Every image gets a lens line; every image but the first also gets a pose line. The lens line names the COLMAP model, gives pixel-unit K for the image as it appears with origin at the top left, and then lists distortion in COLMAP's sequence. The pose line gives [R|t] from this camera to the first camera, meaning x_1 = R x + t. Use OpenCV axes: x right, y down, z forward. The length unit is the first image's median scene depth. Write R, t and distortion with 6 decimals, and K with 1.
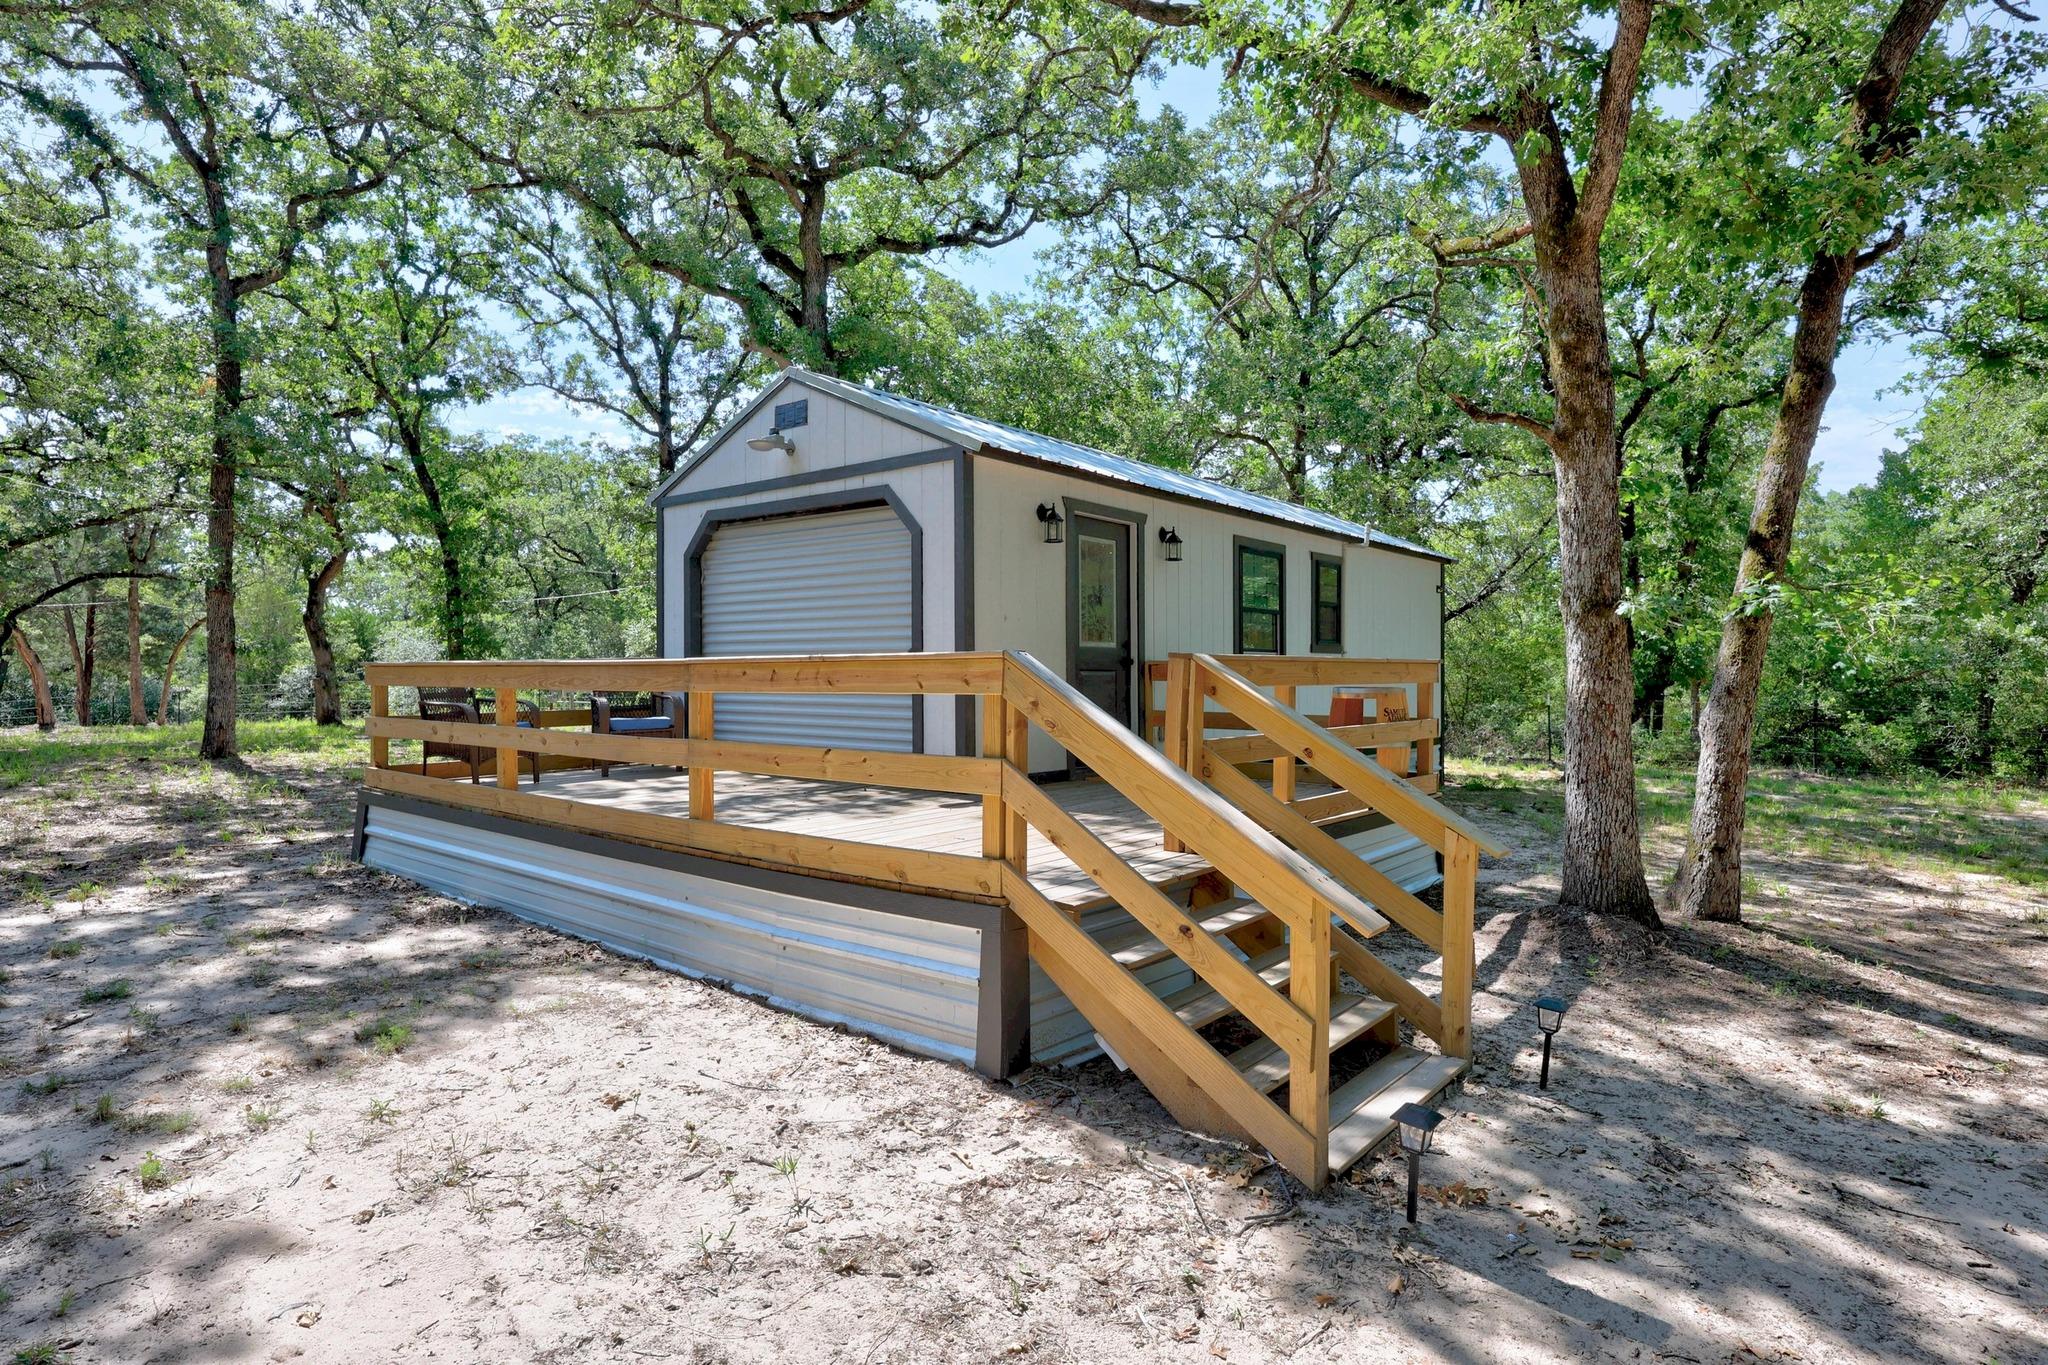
lens RADIAL K [[1114.8, 0, 1018.1], [0, 1114.8, 682.2], [0, 0, 1]] dist [0.004384, 0.000276]
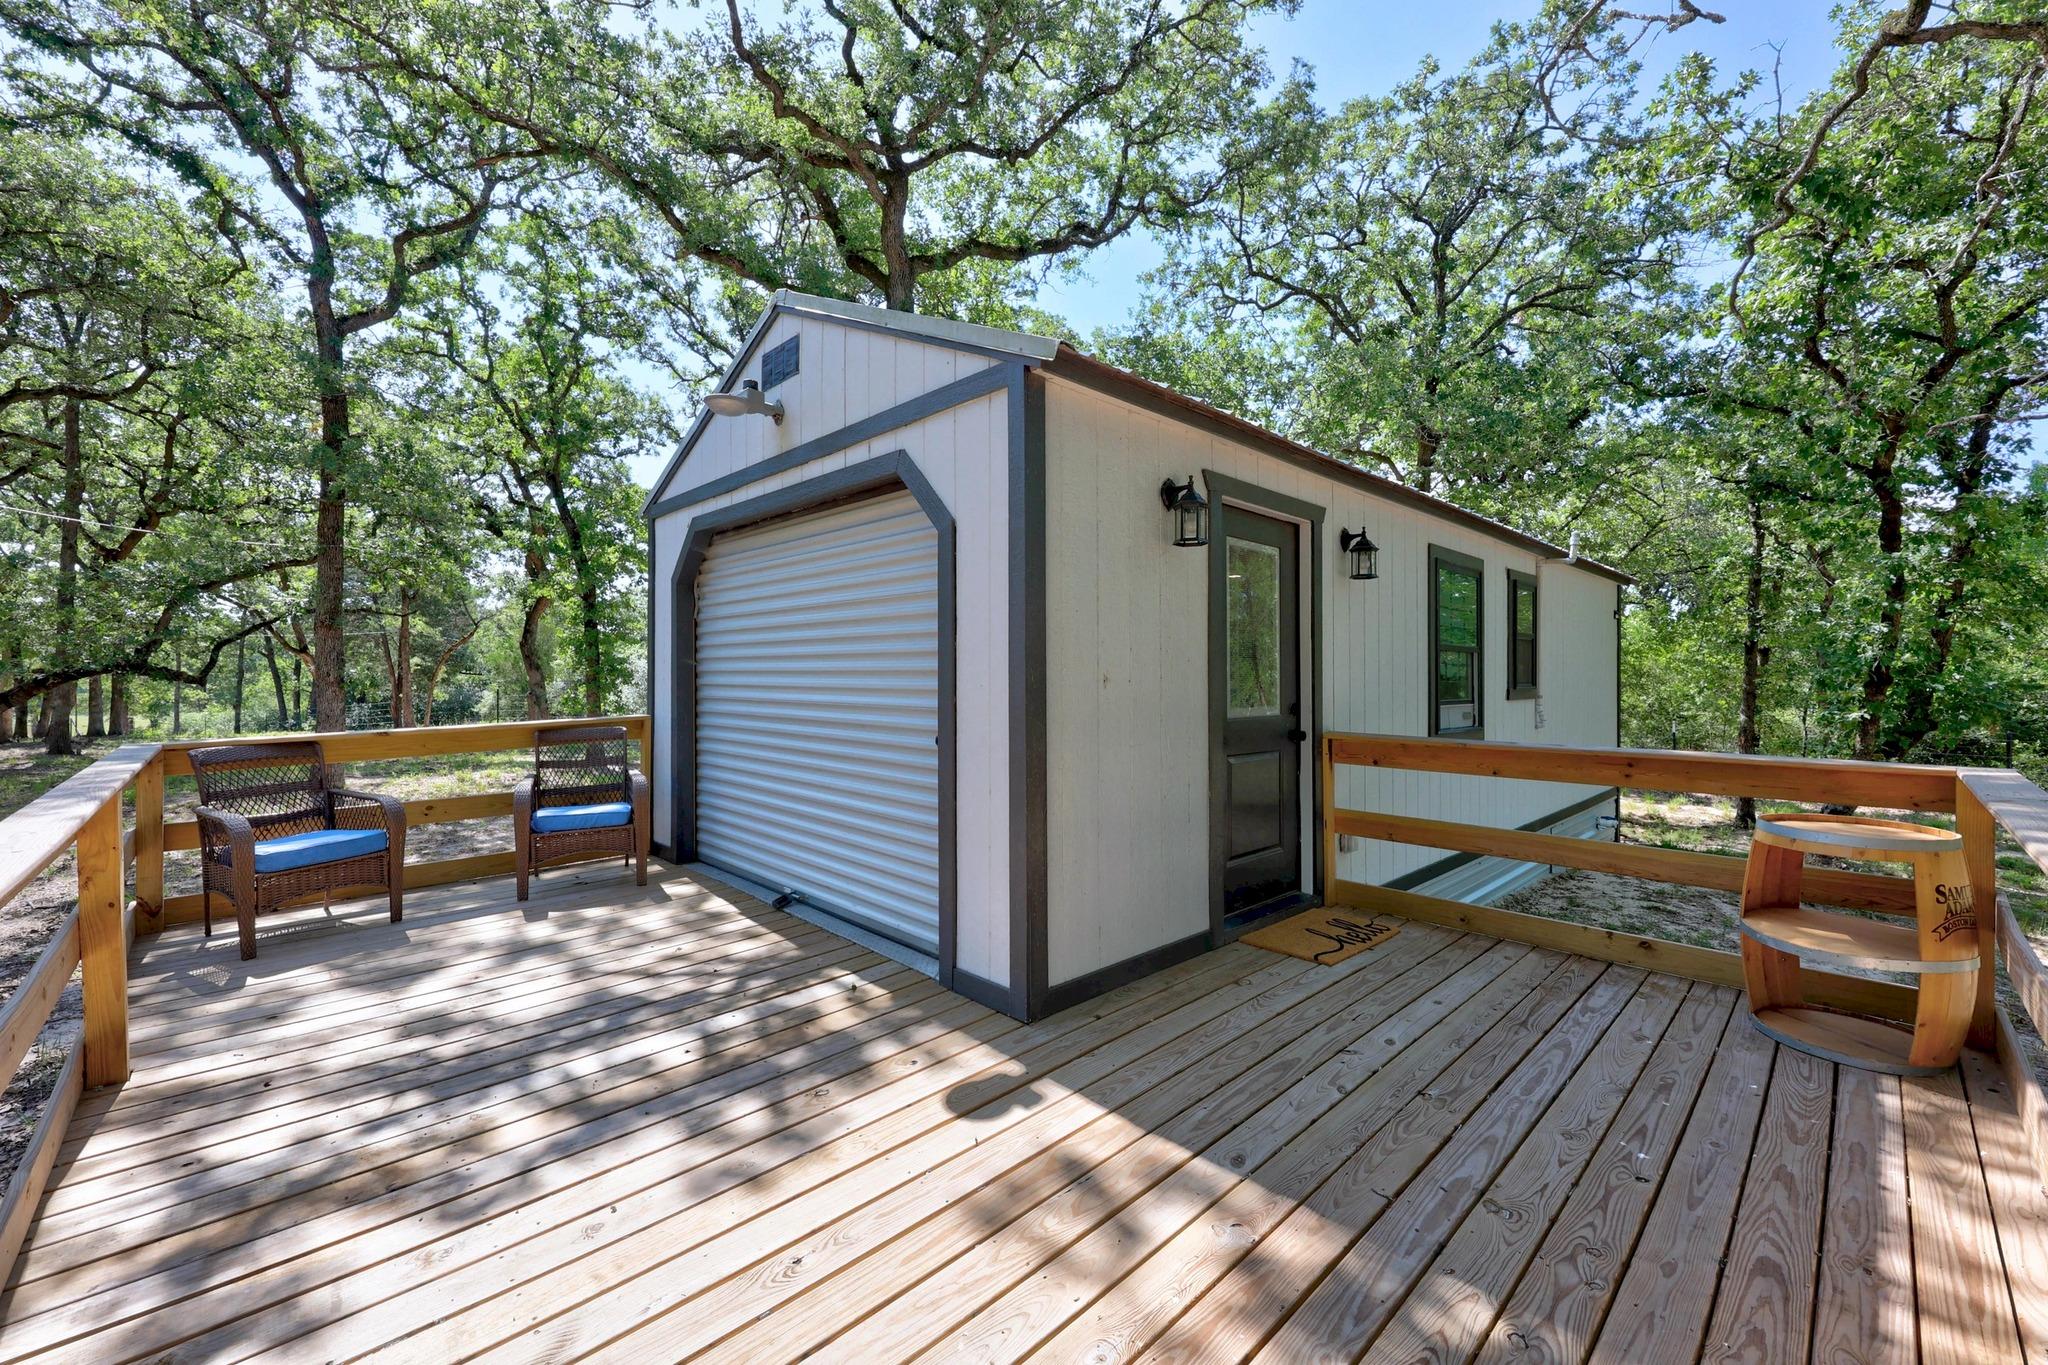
lens RADIAL K [[816.9, 0, 1025.2], [0, 816.9, 672.1], [0, 0, 1]] dist [-0.000762, 0.000027]
pose [[0.993563, 0.000854, -0.113279, -0.002932], [-0.002149, 0.999934, -0.011318, -0.033461], [0.113262, 0.011489, 0.993499, 0.346475]]
